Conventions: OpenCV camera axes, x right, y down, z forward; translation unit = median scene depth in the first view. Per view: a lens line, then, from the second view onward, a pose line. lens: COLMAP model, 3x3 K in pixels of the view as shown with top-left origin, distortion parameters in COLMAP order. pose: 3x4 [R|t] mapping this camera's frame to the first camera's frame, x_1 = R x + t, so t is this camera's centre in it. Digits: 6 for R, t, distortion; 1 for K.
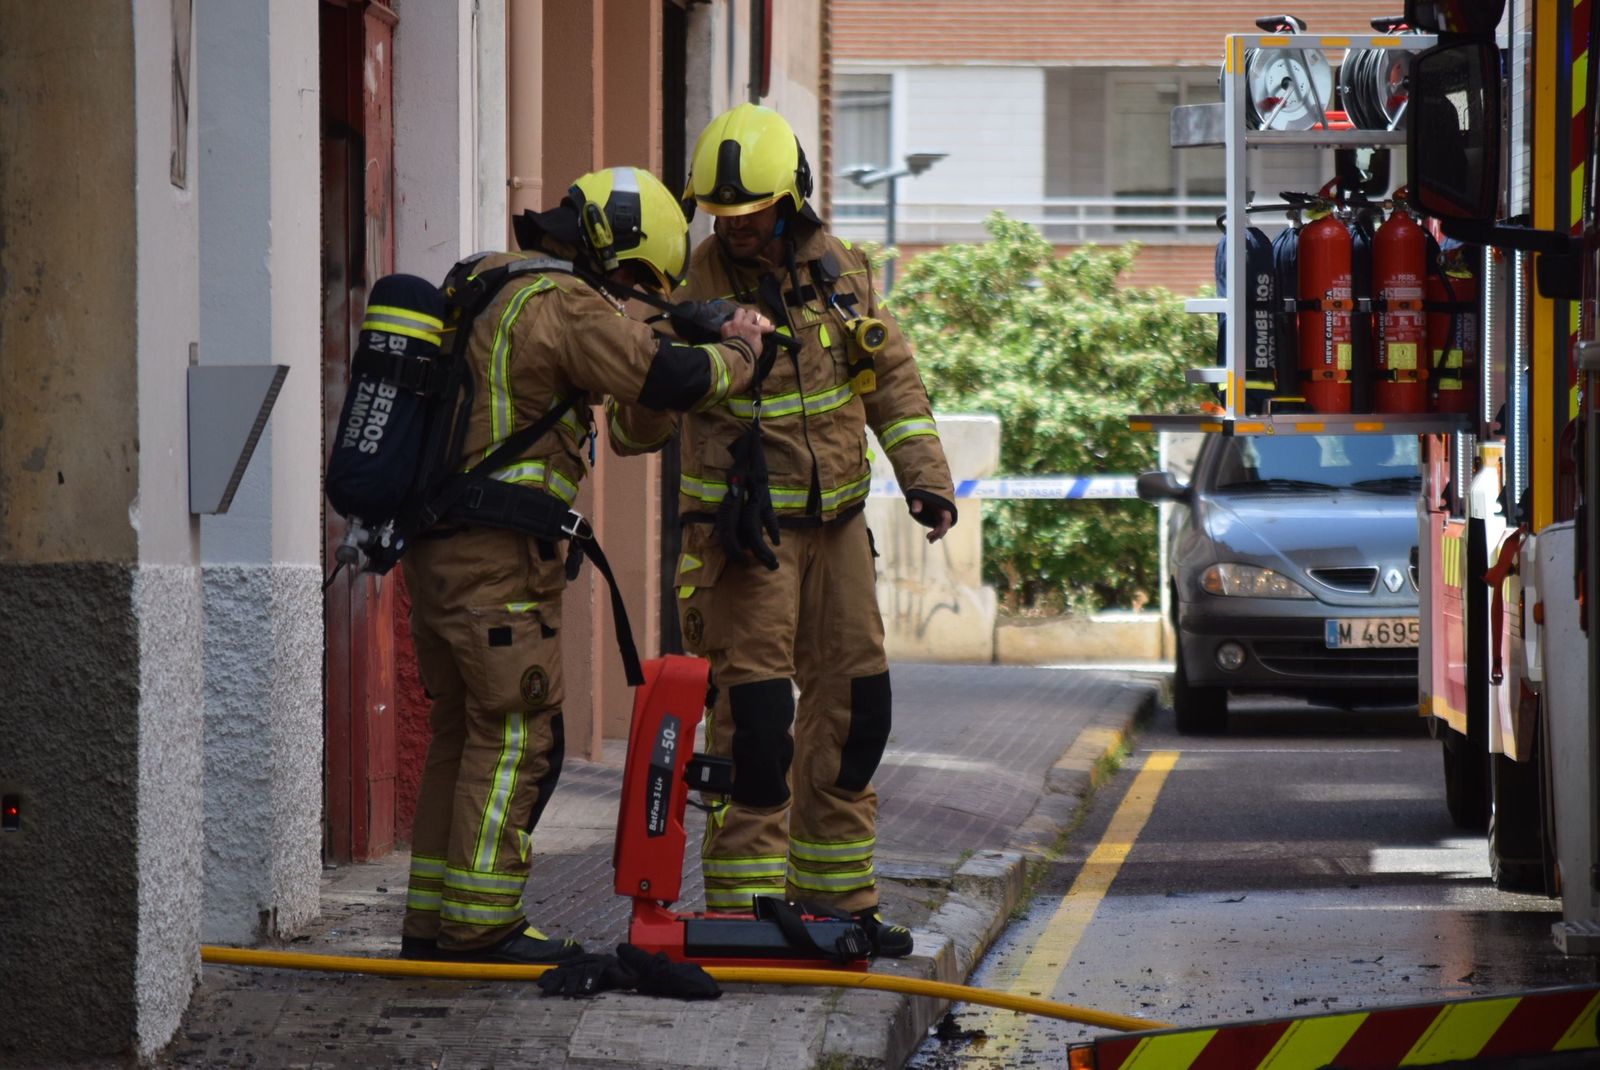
lens RADIAL K [[6339.7, 0, 800.0], [0, 6339.7, 535.0], [0, 0, 1]] dist [0.938357, 0.071755]
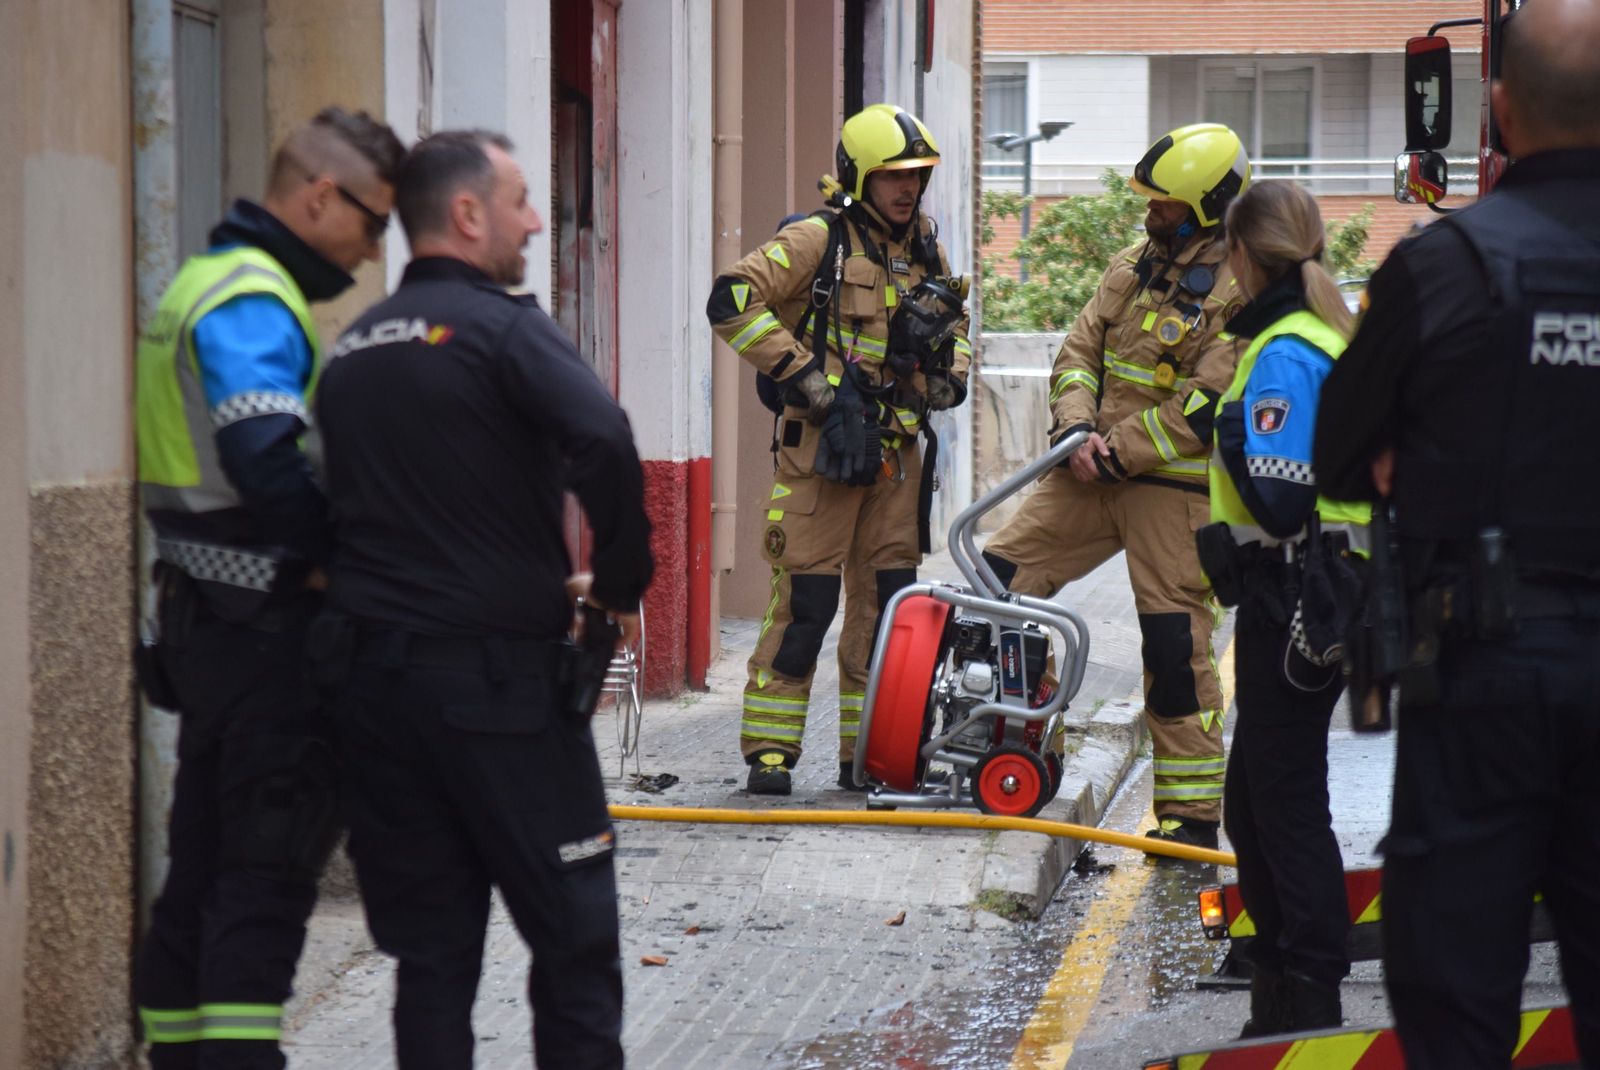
lens RADIAL K [[7810.7, 0, 767.9], [0, 7810.7, 534.9], [0, 0, 1]] dist [1.449701, 15.457187]
pose [[0.999595, -0.001931, -0.028399, 0.005849], [0.002069, 0.999986, 0.004853, 0.011385], [0.028389, -0.004910, 0.999585, -0.462145]]
